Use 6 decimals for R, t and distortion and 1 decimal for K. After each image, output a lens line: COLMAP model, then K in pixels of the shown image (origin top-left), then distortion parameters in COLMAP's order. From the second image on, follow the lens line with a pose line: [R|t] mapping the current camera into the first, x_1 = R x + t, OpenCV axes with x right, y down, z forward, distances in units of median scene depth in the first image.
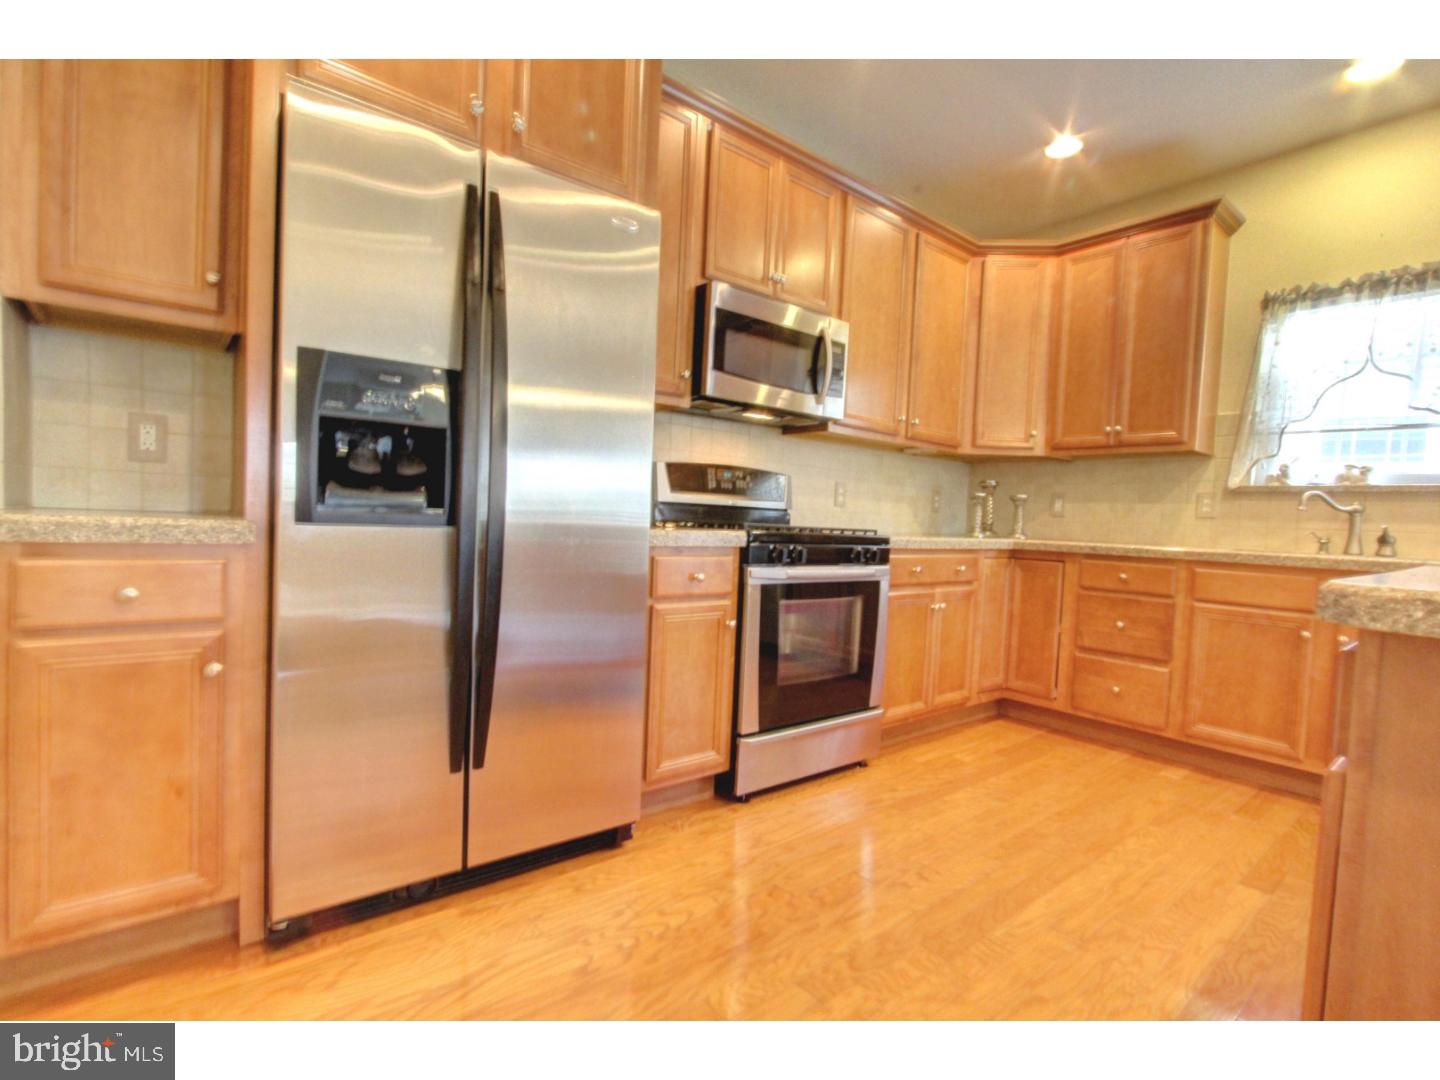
lens RADIAL K [[671.4, 0, 713.3], [0, 671.4, 539.9], [0, 0, 1]] dist [-0.030698, 0.012957]
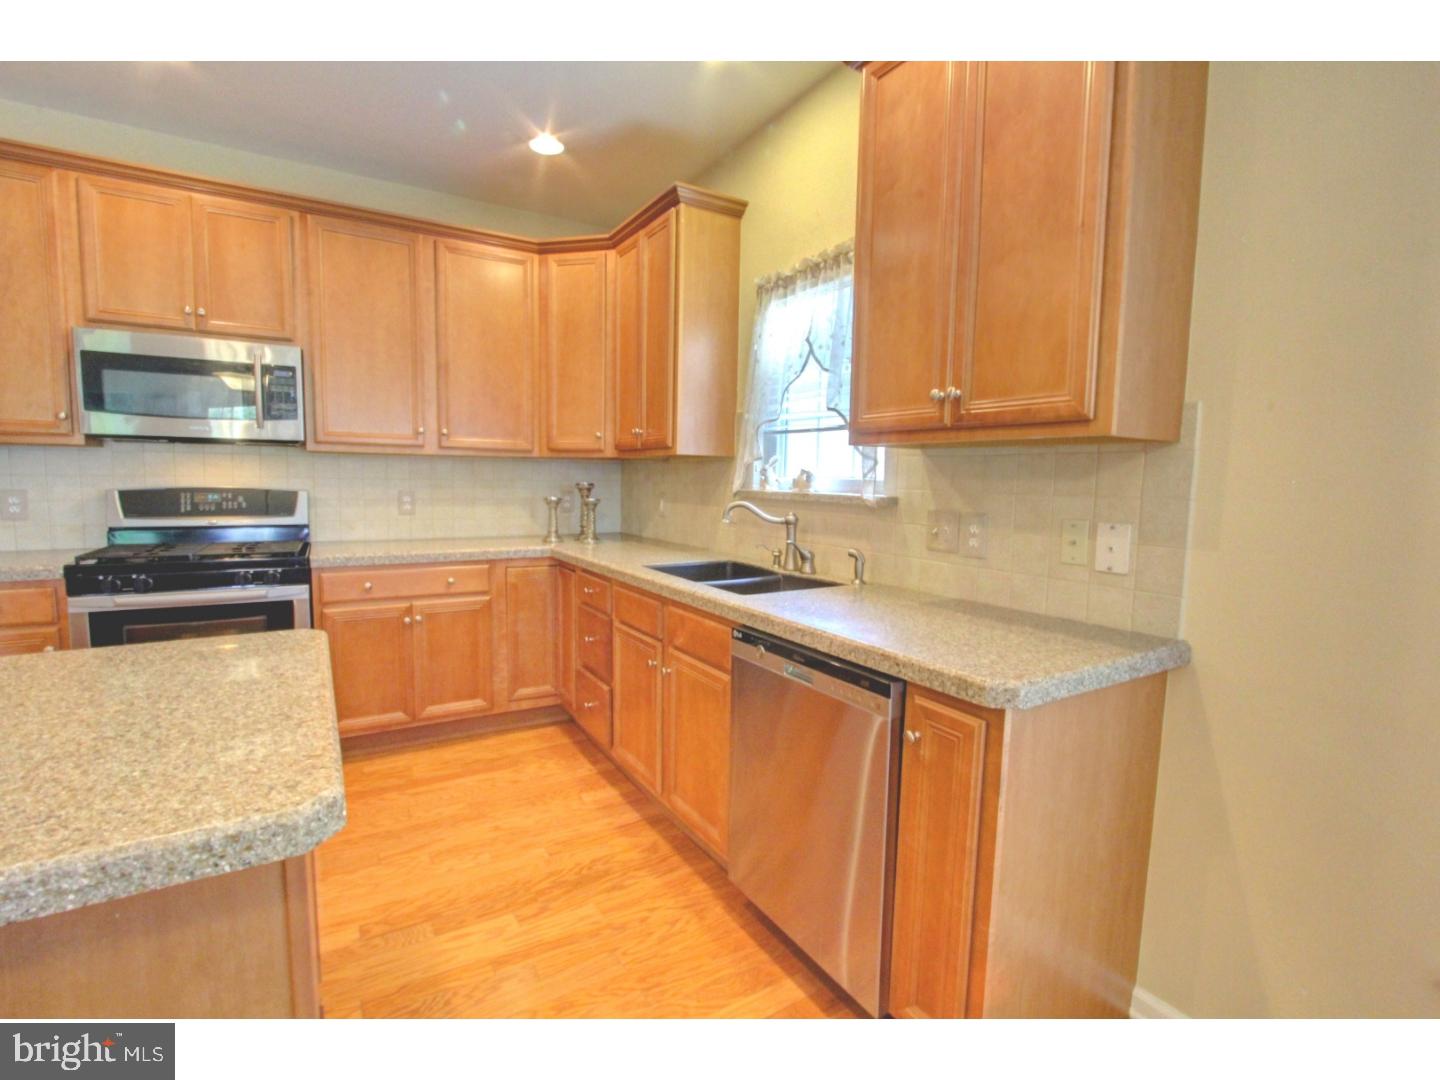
lens RADIAL K [[662.0, 0, 720.9], [0, 662.0, 535.2], [0, 0, 1]] dist [-0.010813, 0.000773]
pose [[0.990682, -0.014455, -0.135423, 1.033618], [0.021070, 0.998647, 0.047545, -0.073938], [0.134552, -0.049955, 0.989646, 0.080190]]
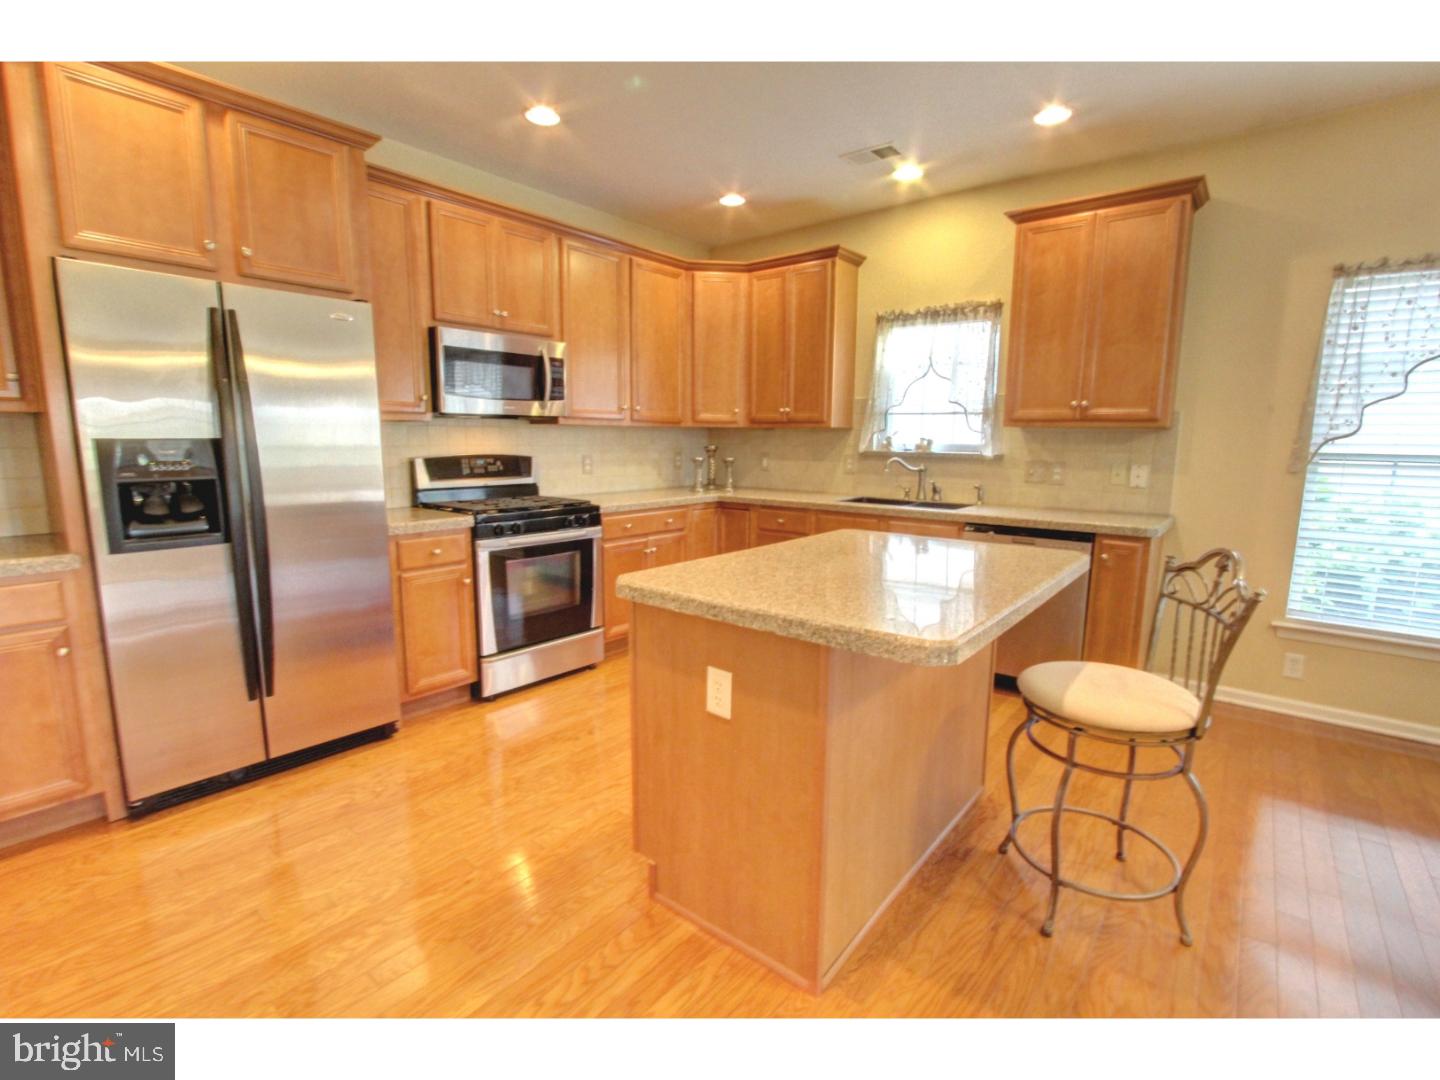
lens RADIAL K [[664.7, 0, 726.7], [0, 664.7, 536.4], [0, 0, 1]] dist [-0.013874, 0.000764]
pose [[0.977037, -0.063988, 0.203234, 0.235168], [0.039268, 0.991577, 0.123419, -0.101140], [-0.209419, -0.112605, 0.971321, -0.394507]]
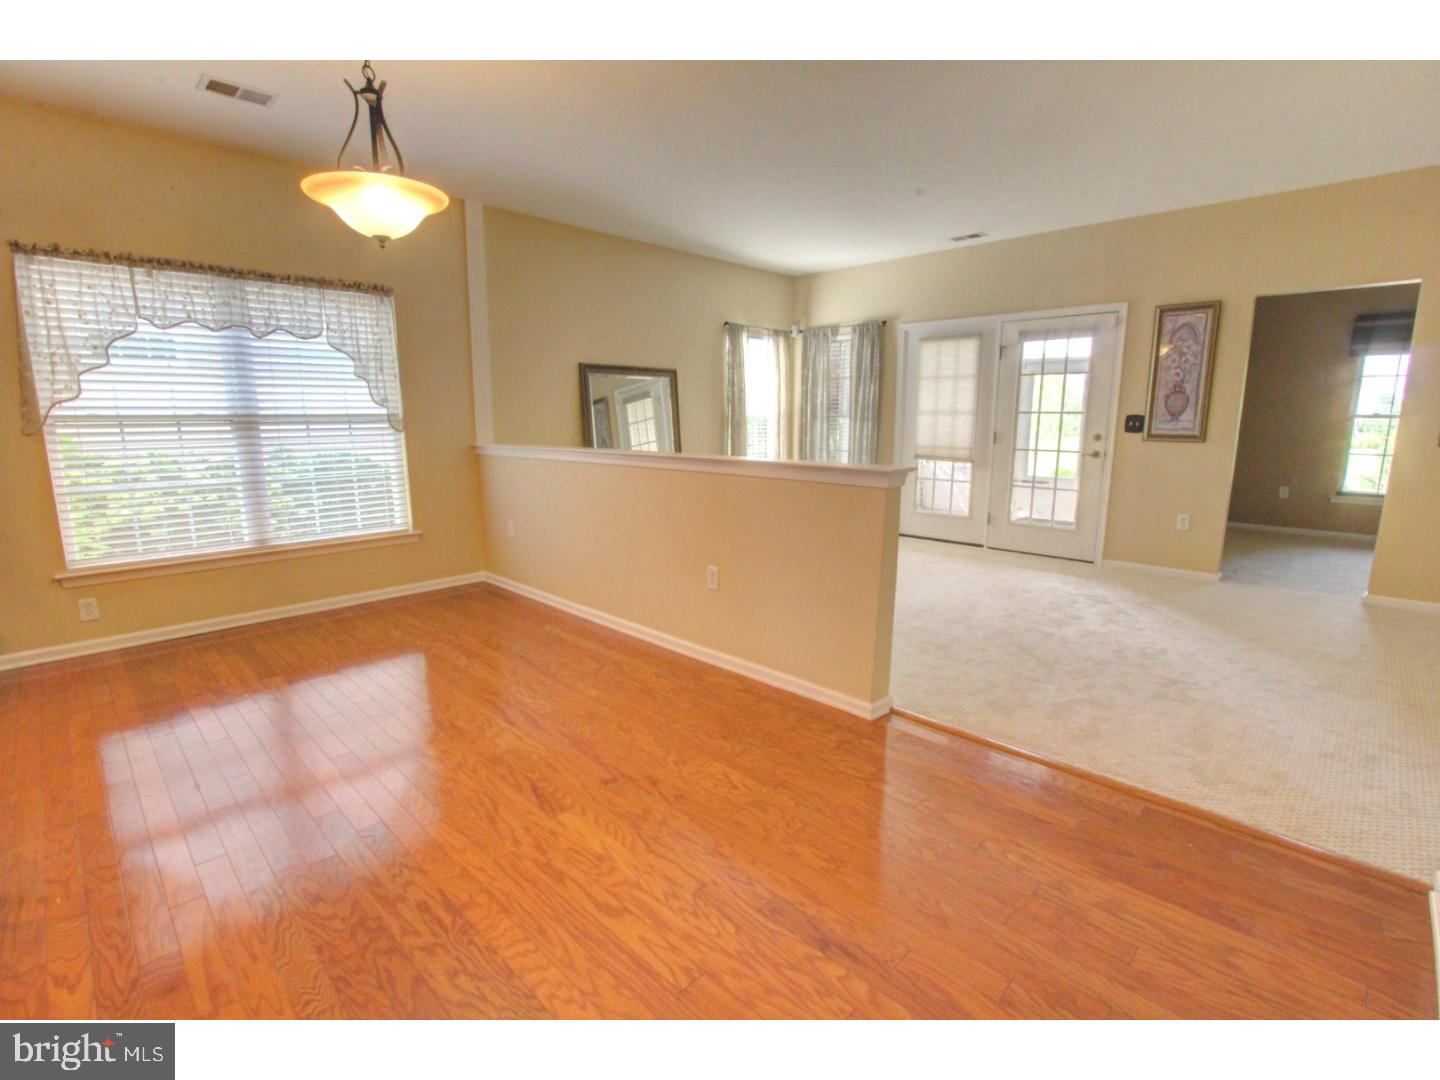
lens RADIAL K [[665.7, 0, 723.2], [0, 665.7, 528.7], [0, 0, 1]] dist [-0.010410, 0.001200]
pose [[-0.113806, -0.212980, 0.970406, 0.072124], [0.034074, 0.975341, 0.218059, -0.082747], [-0.992919, 0.057882, -0.103742, -0.616716]]
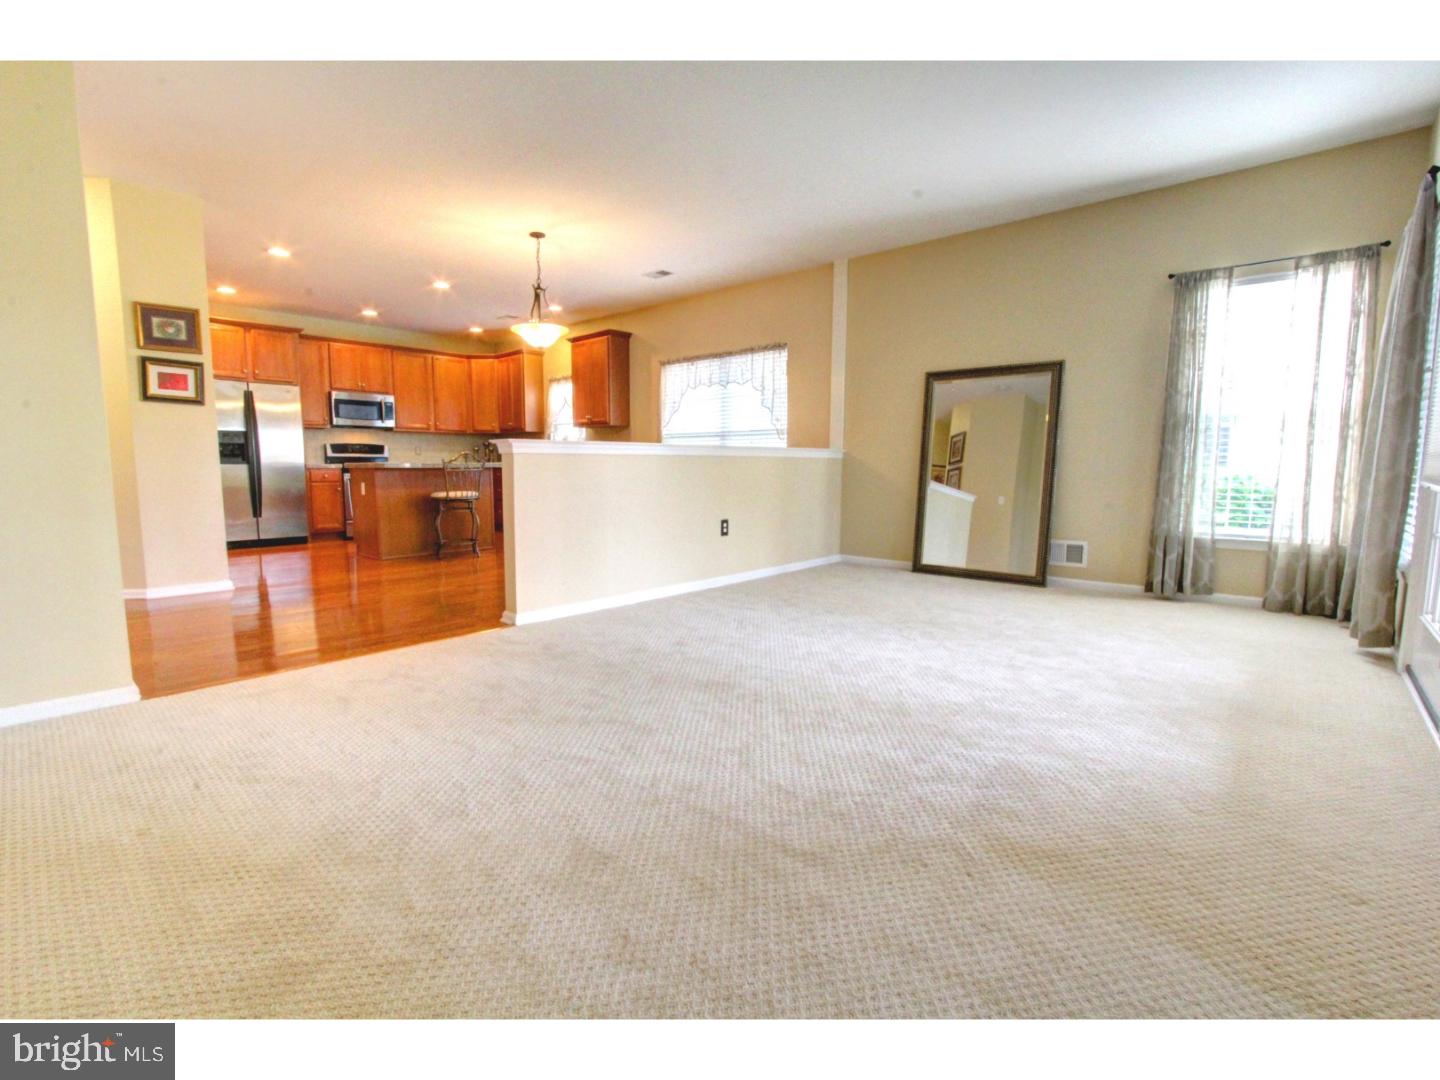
lens RADIAL K [[662.0, 0, 720.9], [0, 662.0, 535.2], [0, 0, 1]] dist [-0.010813, 0.000773]
pose [[0.986220, -0.060518, 0.153973, 1.251768], [0.049536, 0.996013, 0.074190, 0.174603], [-0.157849, -0.065541, 0.985286, -2.405200]]
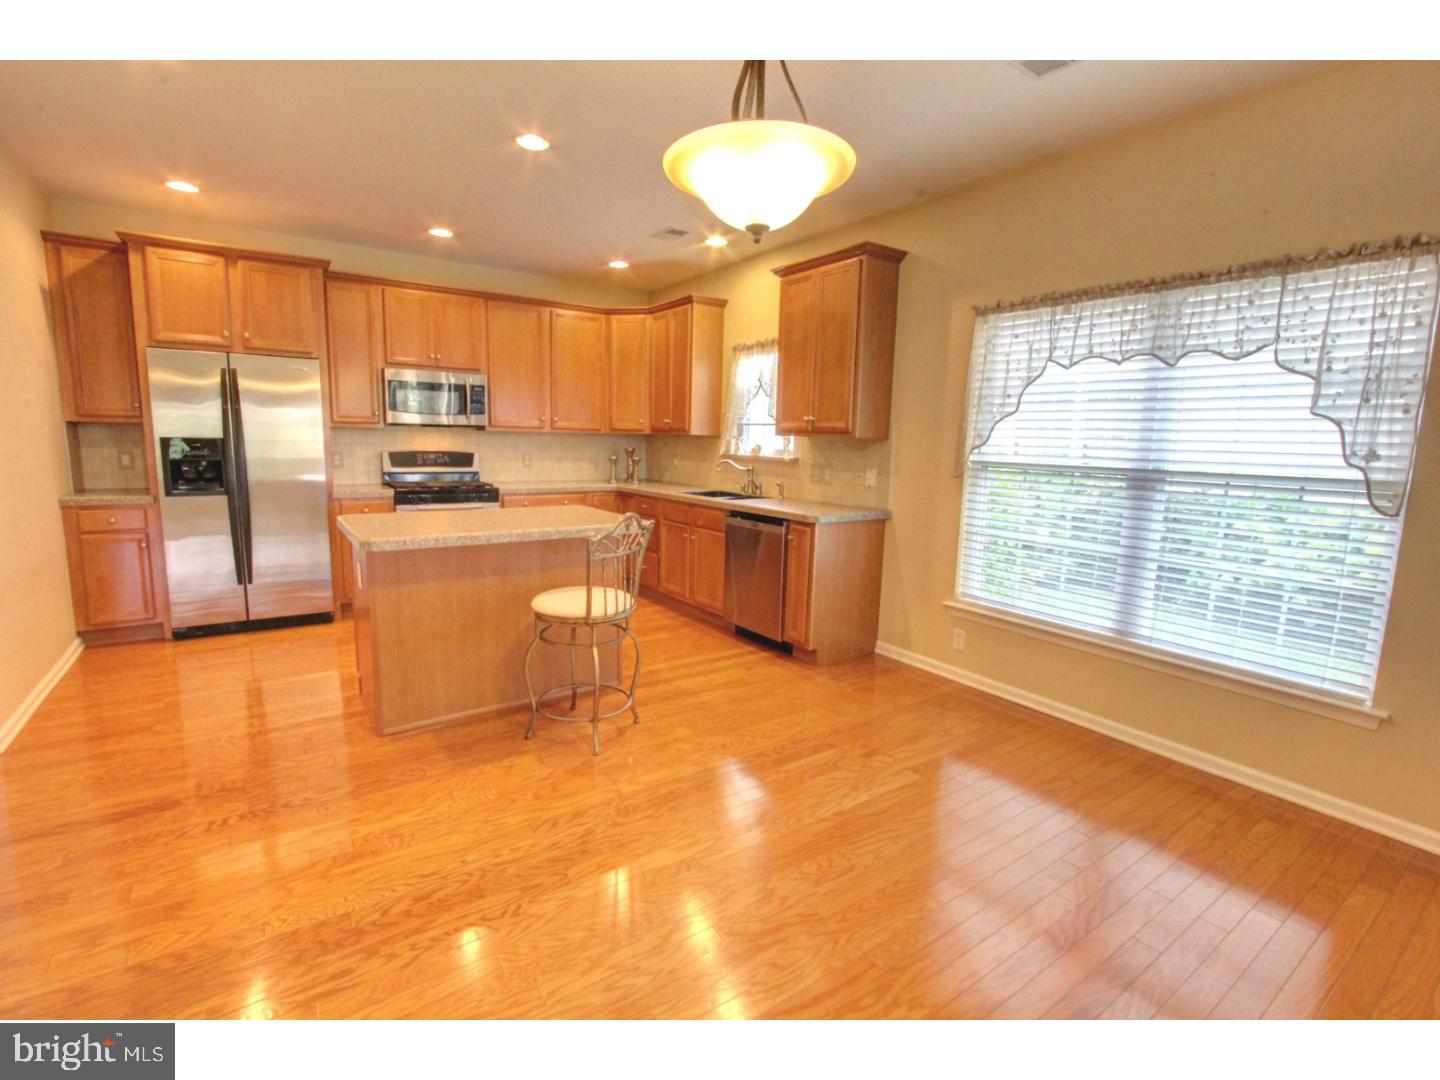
lens RADIAL K [[665.7, 0, 723.2], [0, 665.7, 528.7], [0, 0, 1]] dist [-0.010410, 0.001200]
pose [[0.997307, -0.009625, -0.072706, 1.064779], [0.016792, 0.994983, 0.098623, -0.067951], [0.071392, -0.099579, 0.992465, -0.911826]]
